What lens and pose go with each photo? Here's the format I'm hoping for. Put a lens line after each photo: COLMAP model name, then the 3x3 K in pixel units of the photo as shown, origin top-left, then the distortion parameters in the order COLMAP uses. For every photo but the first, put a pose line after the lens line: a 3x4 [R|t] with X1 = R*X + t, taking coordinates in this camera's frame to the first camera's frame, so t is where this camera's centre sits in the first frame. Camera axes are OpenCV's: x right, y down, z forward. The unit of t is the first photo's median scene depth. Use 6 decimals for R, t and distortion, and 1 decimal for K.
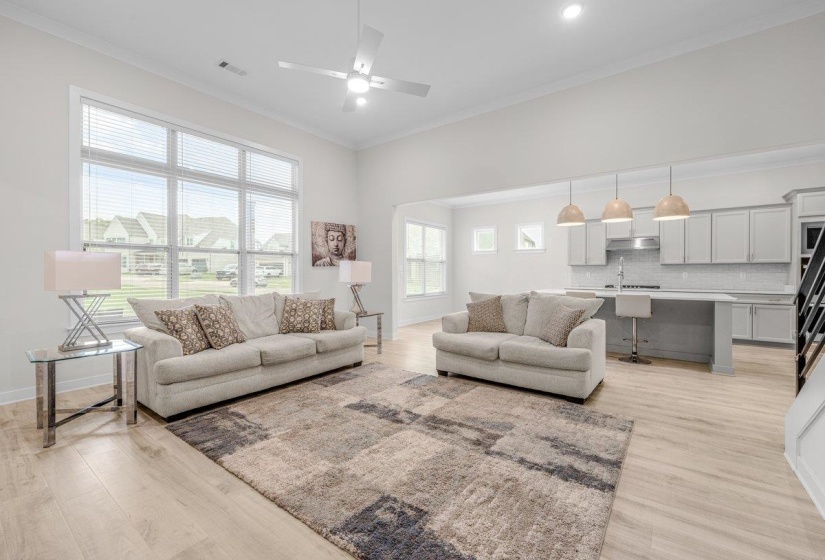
lens RADIAL K [[353.0, 0, 408.7], [0, 353.0, 274.8], [0, 0, 1]] dist [0.000048, 0.000324]
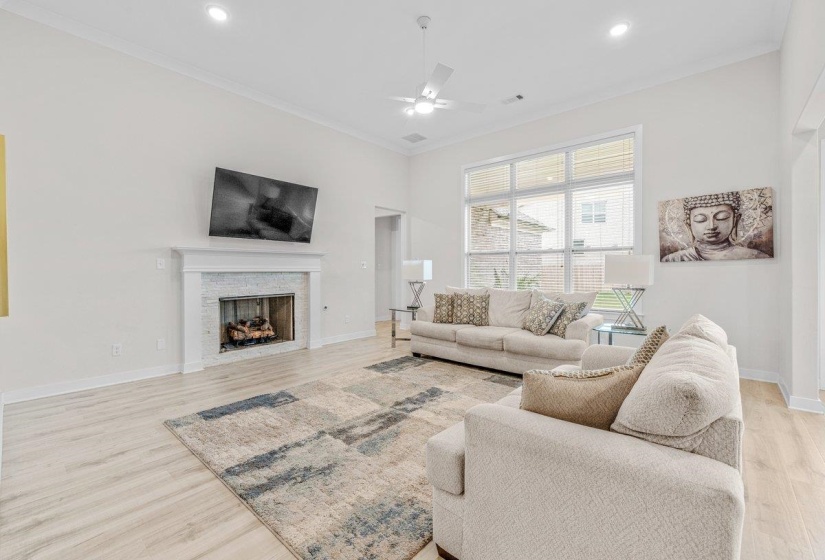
lens RADIAL K [[353.0, 0, 408.5], [0, 353.0, 277.7], [0, 0, 1]] dist [0.000048, 0.000324]
pose [[-0.083512, 0.021376, -0.996277, 1.004418], [-0.003371, 0.999758, 0.021734, -0.010522], [0.996501, 0.005173, -0.083419, 1.046804]]
